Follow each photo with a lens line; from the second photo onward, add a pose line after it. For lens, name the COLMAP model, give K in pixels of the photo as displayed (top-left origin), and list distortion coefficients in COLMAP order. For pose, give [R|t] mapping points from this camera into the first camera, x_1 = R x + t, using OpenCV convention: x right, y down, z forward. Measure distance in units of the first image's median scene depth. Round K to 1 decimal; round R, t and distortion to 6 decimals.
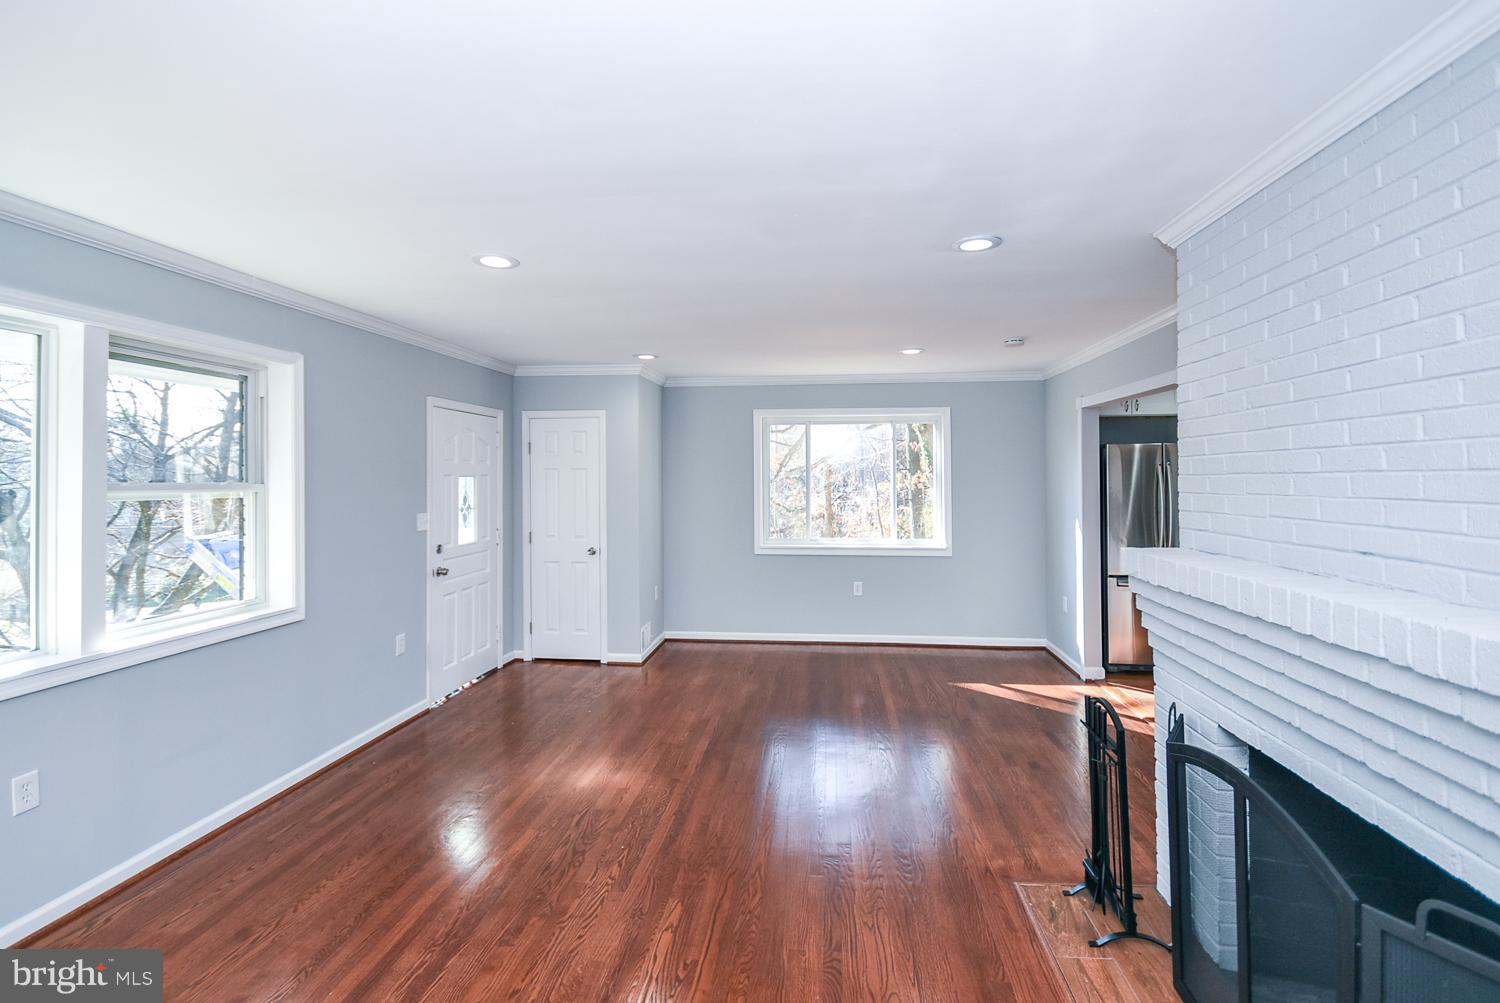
lens RADIAL K [[697.2, 0, 763.0], [0, 697.2, 476.4], [0, 0, 1]] dist [0.017506, -0.000340]
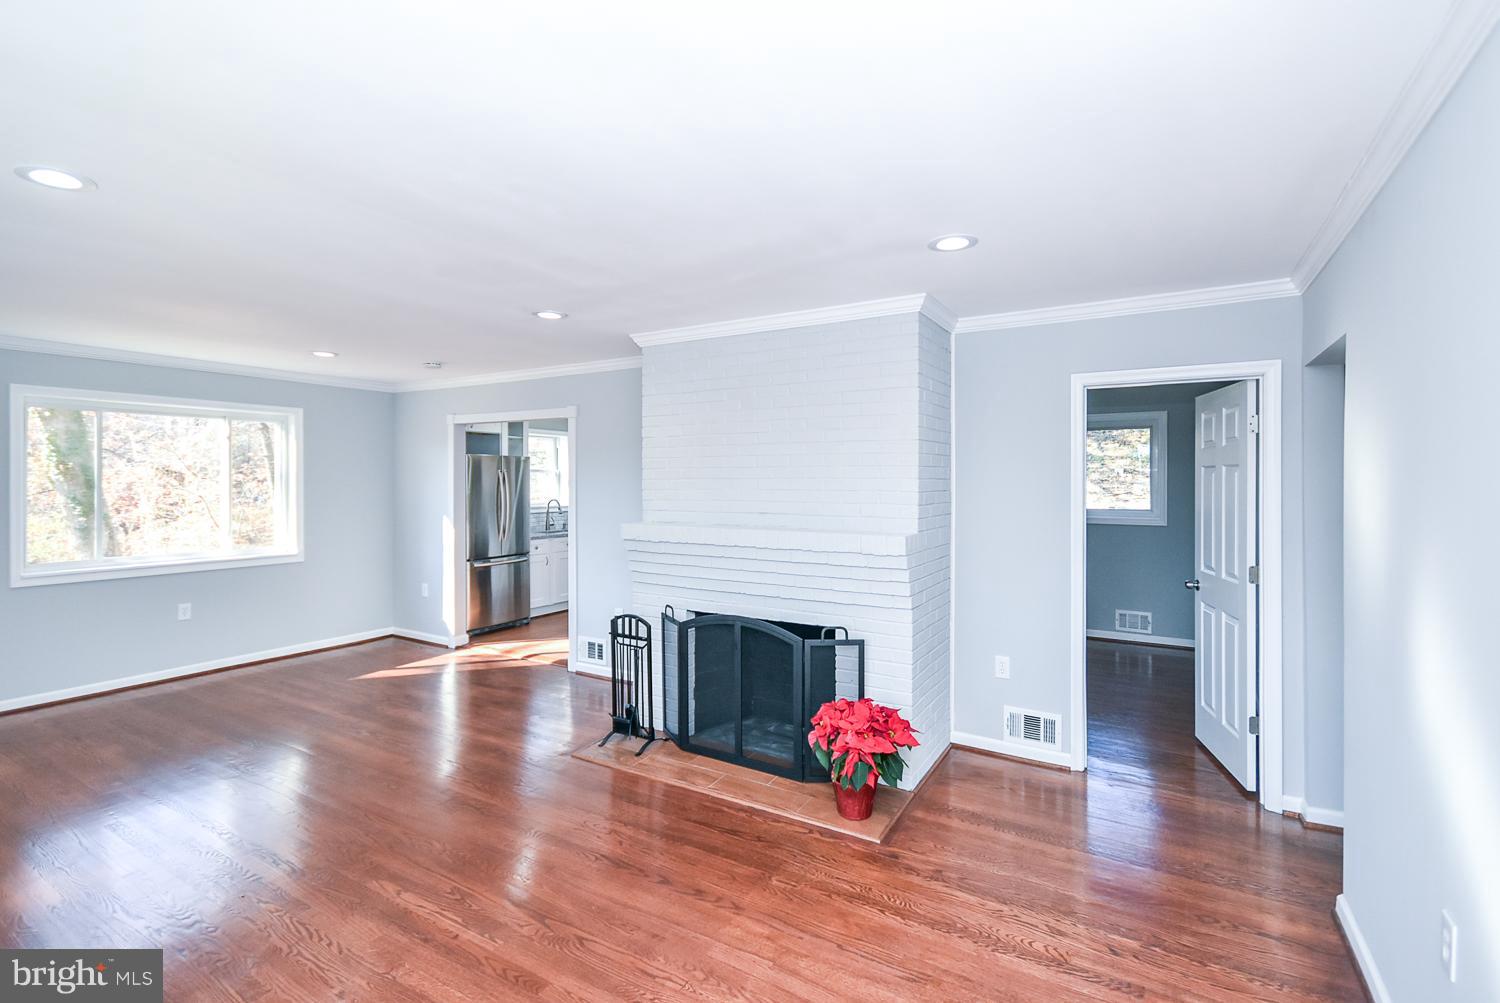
lens RADIAL K [[697.2, 0, 756.8], [0, 697.2, 477.4], [0, 0, 1]] dist [0.017506, -0.000340]
pose [[0.418011, 0.005872, 0.908423, -0.735384], [-0.002630, 0.999983, -0.005253, 0.000694], [-0.908438, -0.000193, 0.418020, 0.029340]]
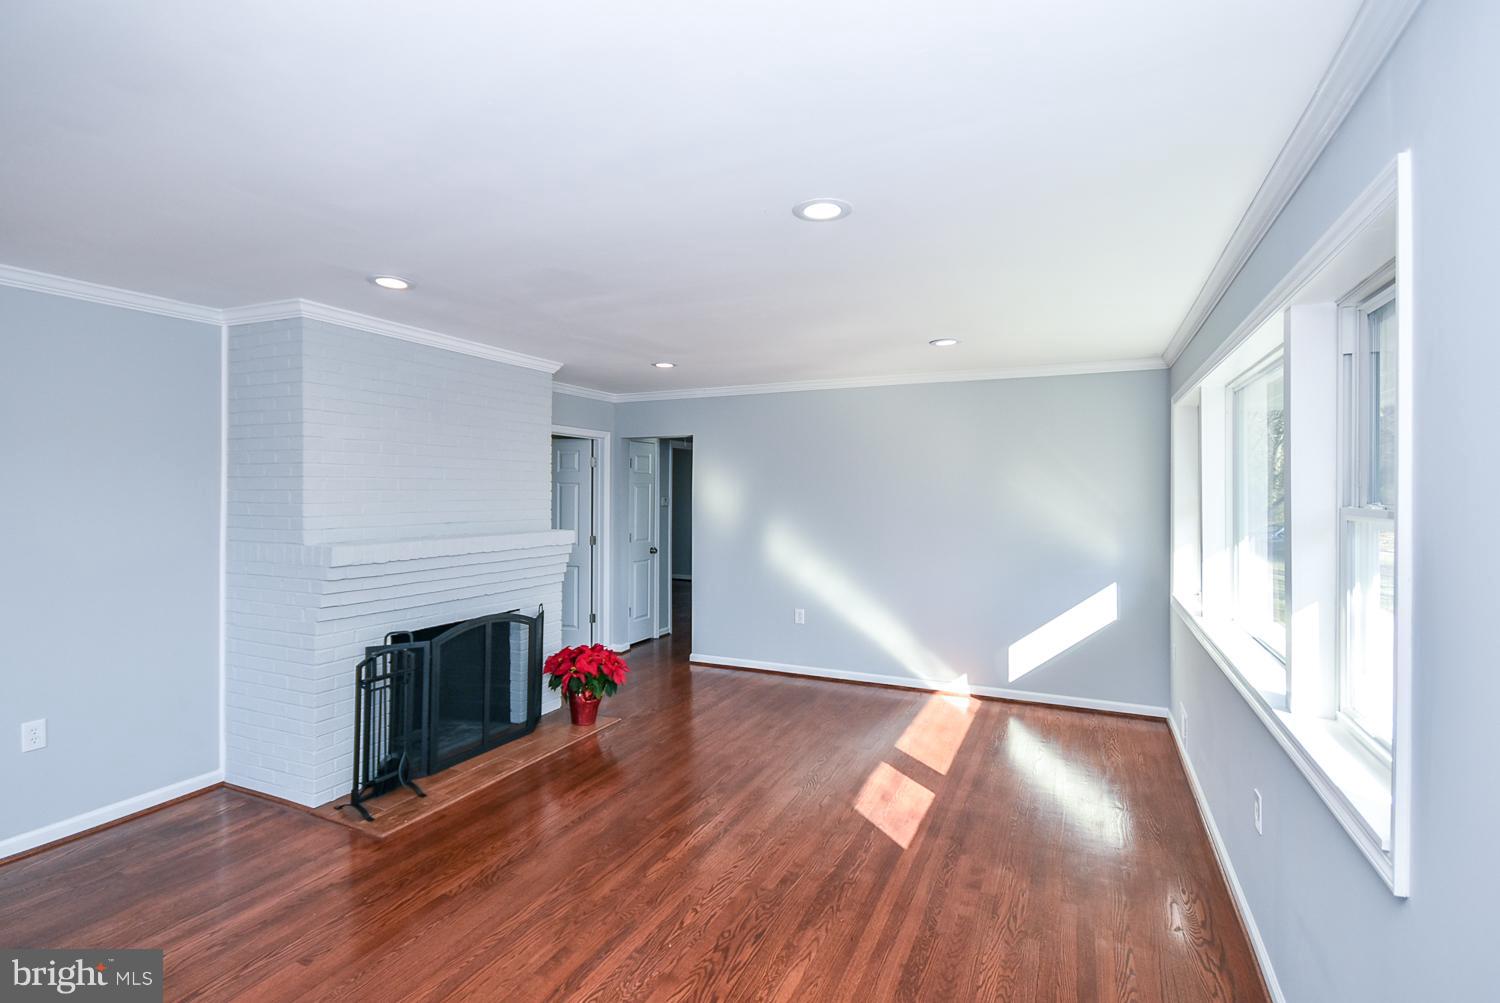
lens RADIAL K [[697.2, 0, 764.9], [0, 697.2, 497.8], [0, 0, 1]] dist [0.017506, -0.000340]
pose [[-0.951364, -0.004660, 0.308035, -0.547681], [-0.003352, 0.999983, 0.004775, 0.003475], [-0.308052, 0.003511, -0.951363, 1.720682]]
